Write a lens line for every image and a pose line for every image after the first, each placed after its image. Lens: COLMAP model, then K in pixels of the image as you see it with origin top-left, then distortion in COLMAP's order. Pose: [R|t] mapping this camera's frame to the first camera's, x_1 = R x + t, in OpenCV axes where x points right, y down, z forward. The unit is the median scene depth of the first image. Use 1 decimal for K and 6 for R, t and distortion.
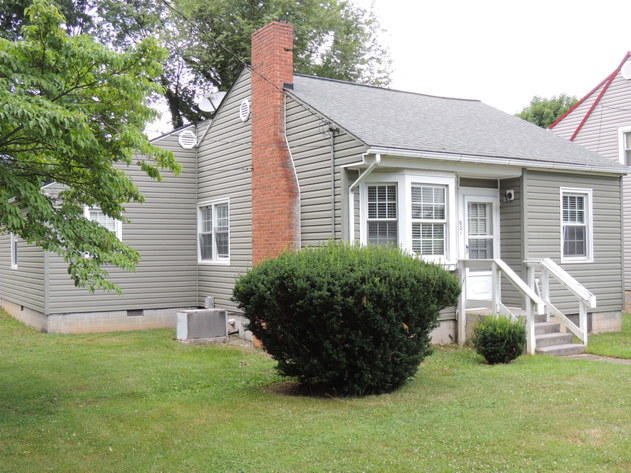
lens RADIAL K [[717.3, 0, 315.5], [0, 717.3, 236.5], [0, 0, 1]] dist [-0.059069, 0.023052]
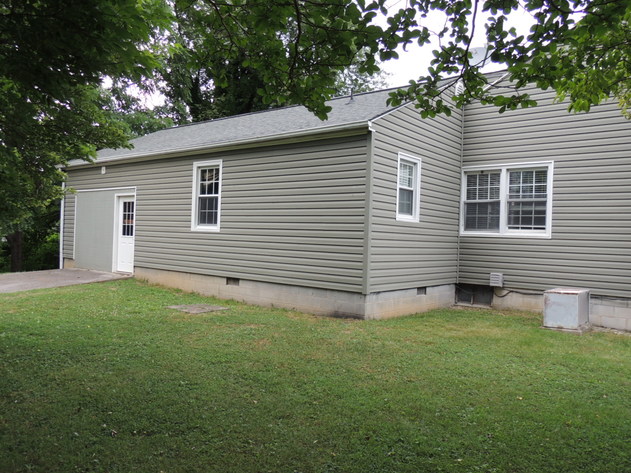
lens RADIAL K [[502.6, 0, 315.5], [0, 502.6, 236.5], [0, 0, 1]] dist [-0.008046, -0.005117]
pose [[0.943442, 0.045143, 0.328451, -0.682064], [-0.051568, 0.998610, 0.010874, 0.053147], [-0.327504, -0.027197, 0.944458, 0.596099]]
